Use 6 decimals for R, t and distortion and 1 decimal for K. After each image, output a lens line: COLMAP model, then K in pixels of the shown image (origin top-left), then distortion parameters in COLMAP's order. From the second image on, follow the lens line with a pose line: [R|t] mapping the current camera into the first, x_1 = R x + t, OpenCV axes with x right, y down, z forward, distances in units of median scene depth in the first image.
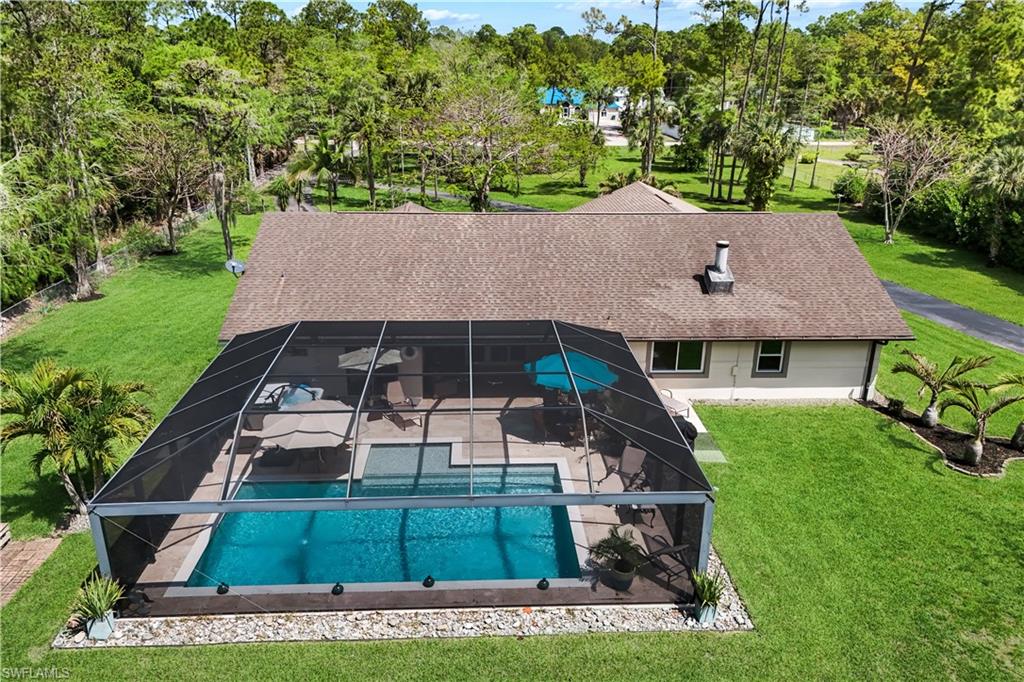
lens RADIAL K [[749.7, 0, 512.0], [0, 749.7, 341.0], [0, 0, 1]] dist [0.005899, 0.000710]
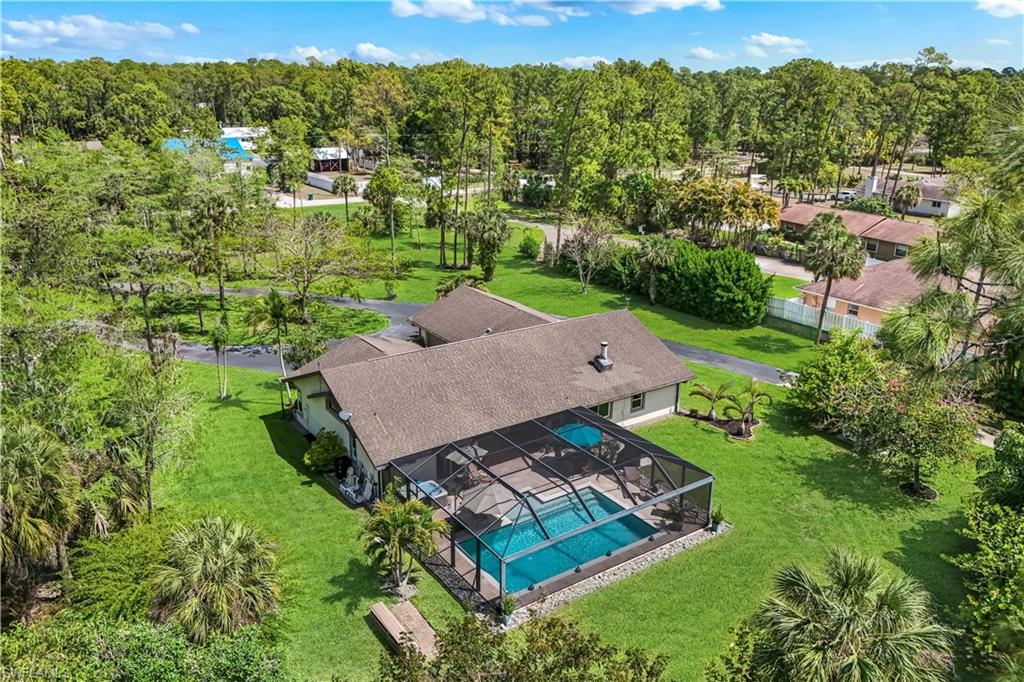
lens RADIAL K [[724.5, 0, 512.0], [0, 724.5, 341.0], [0, 0, 1]] dist [0.034372, -0.001289]
pose [[0.854931, -0.164664, 0.491913, -0.776647], [0.173038, 0.984493, 0.028817, -0.228357], [-0.489030, 0.060483, 0.870168, -0.412605]]
